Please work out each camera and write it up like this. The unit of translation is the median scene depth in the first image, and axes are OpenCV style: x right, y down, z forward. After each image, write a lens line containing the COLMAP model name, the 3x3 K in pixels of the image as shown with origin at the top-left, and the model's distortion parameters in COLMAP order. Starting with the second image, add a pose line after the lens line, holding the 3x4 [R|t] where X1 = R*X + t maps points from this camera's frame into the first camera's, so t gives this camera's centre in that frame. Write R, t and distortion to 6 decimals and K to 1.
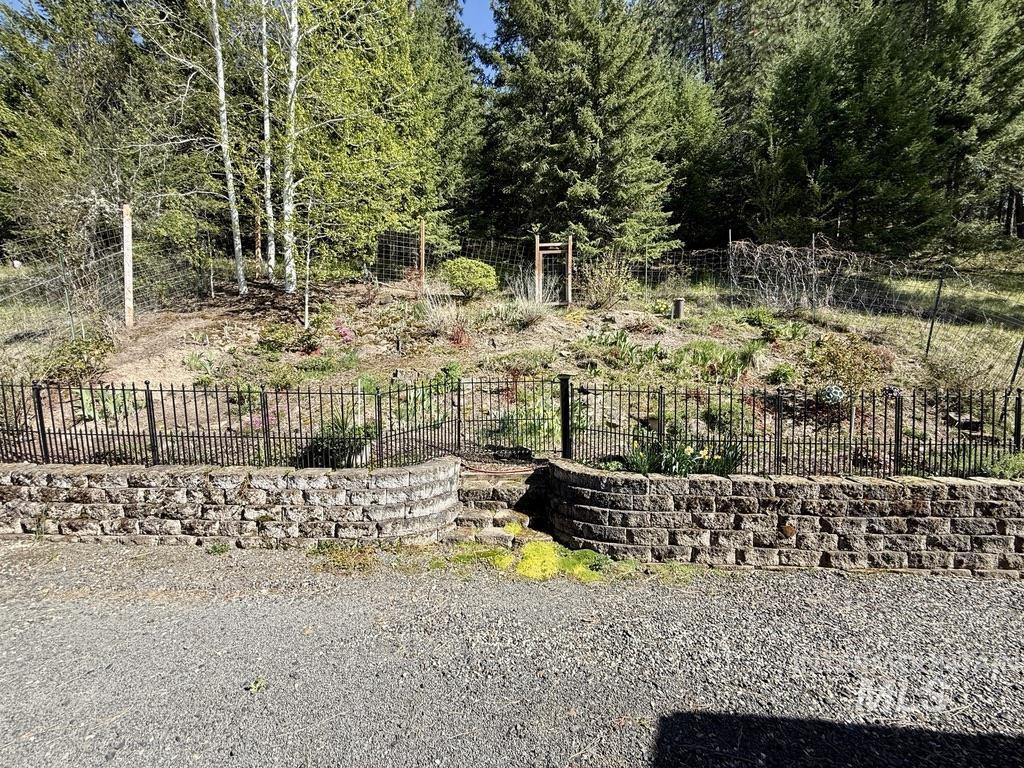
lens RADIAL K [[409.0, 0, 511.0], [0, 409.0, 383.5], [0, 0, 1]] dist [-0.001621, 0.001215]
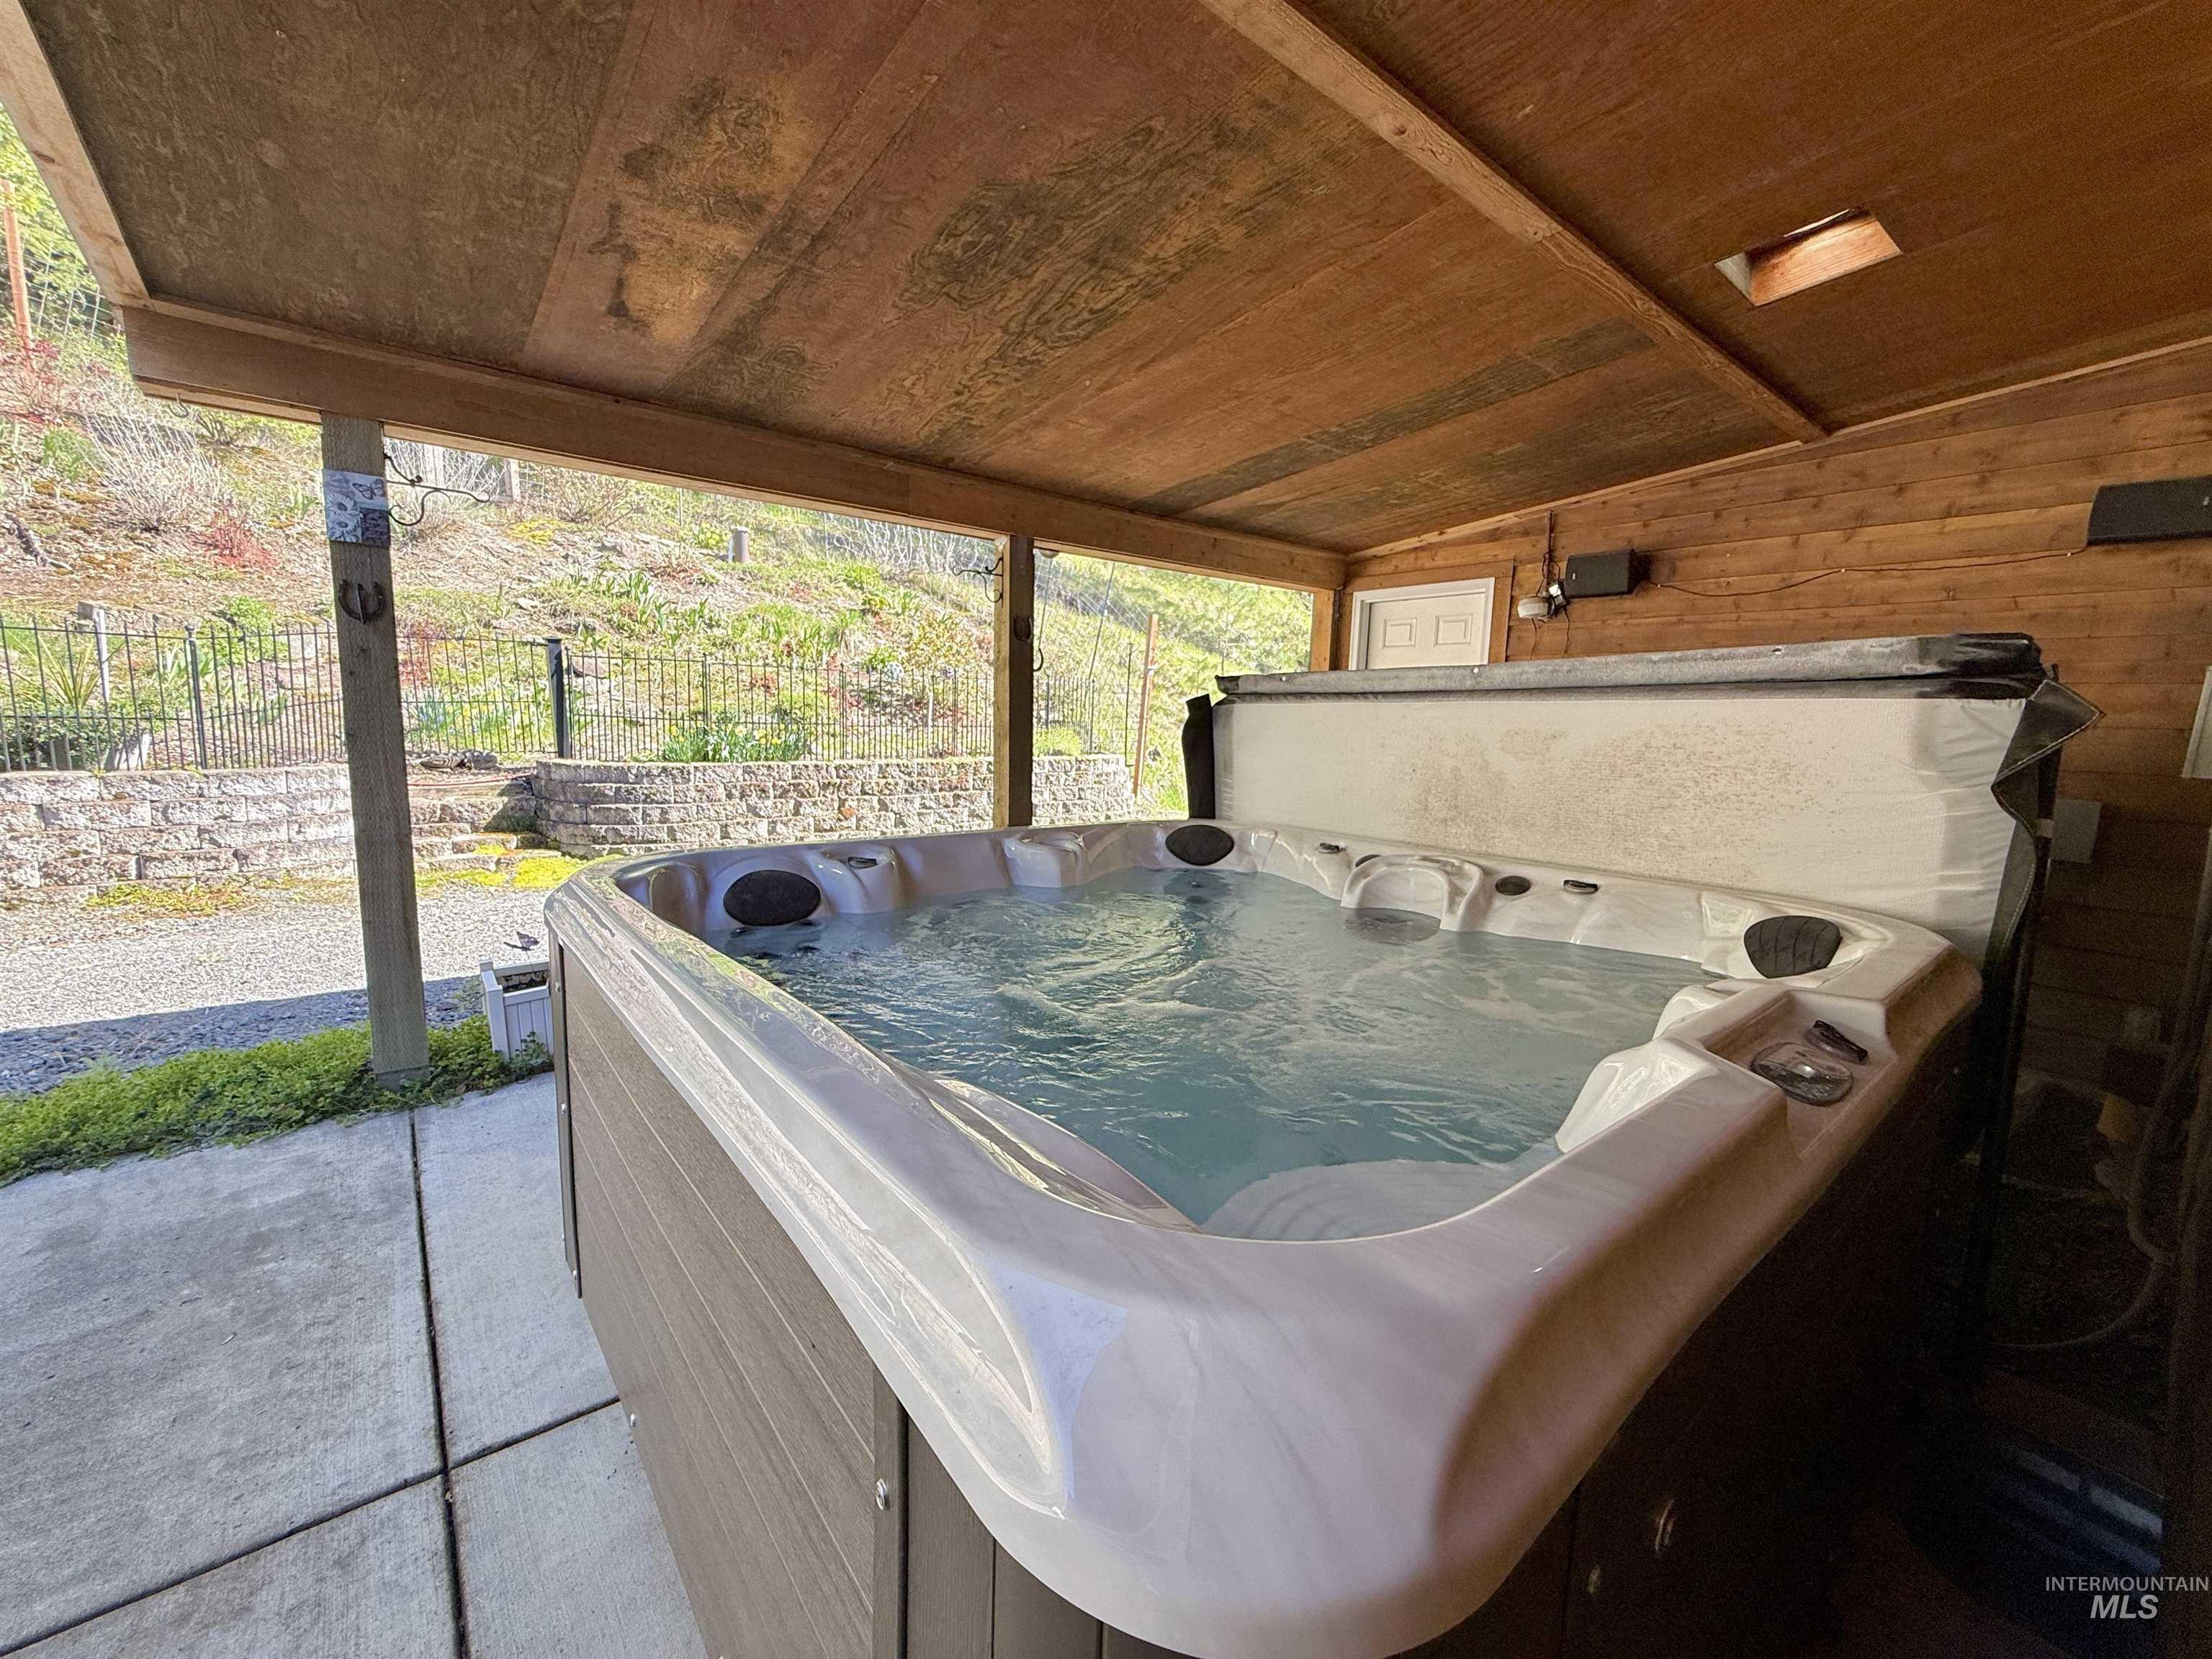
lens RADIAL K [[883.4, 0, 1097.0], [0, 883.4, 828.2], [0, 0, 1]] dist [-0.001621, 0.001215]
pose [[0.733841, -0.074876, 0.675182, -0.241514], [-0.021868, 0.990788, 0.133644, 0.092636], [-0.678969, -0.112838, 0.725444, -0.750300]]
